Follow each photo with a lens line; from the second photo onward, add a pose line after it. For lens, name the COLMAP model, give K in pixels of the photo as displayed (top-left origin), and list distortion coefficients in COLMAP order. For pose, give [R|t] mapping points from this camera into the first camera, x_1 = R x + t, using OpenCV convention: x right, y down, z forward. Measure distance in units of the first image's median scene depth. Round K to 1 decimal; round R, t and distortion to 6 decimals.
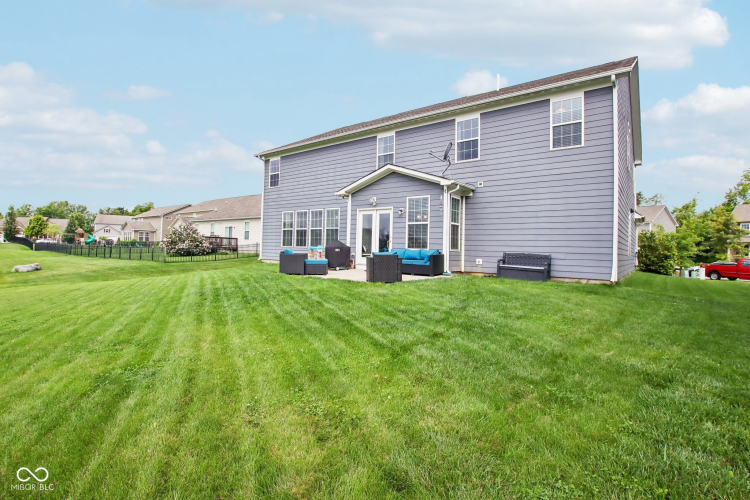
lens RADIAL K [[377.5, 0, 374.6], [0, 377.5, 235.0], [0, 0, 1]] dist [-0.002537, 0.000063]
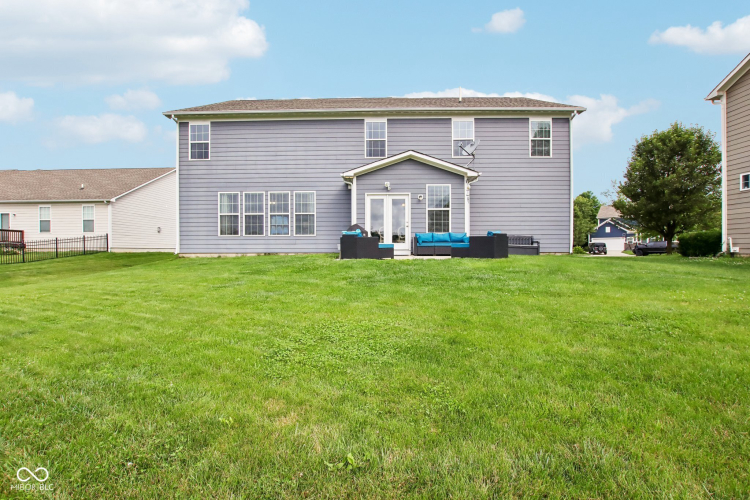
lens RADIAL K [[345.4, 0, 374.3], [0, 345.4, 252.3], [0, 0, 1]] dist [-0.017830, 0.000438]
pose [[0.795278, -0.029857, 0.605510, -0.570328], [-0.001475, 0.998688, 0.051182, 0.037394], [-0.606244, -0.041597, 0.794190, 0.288038]]
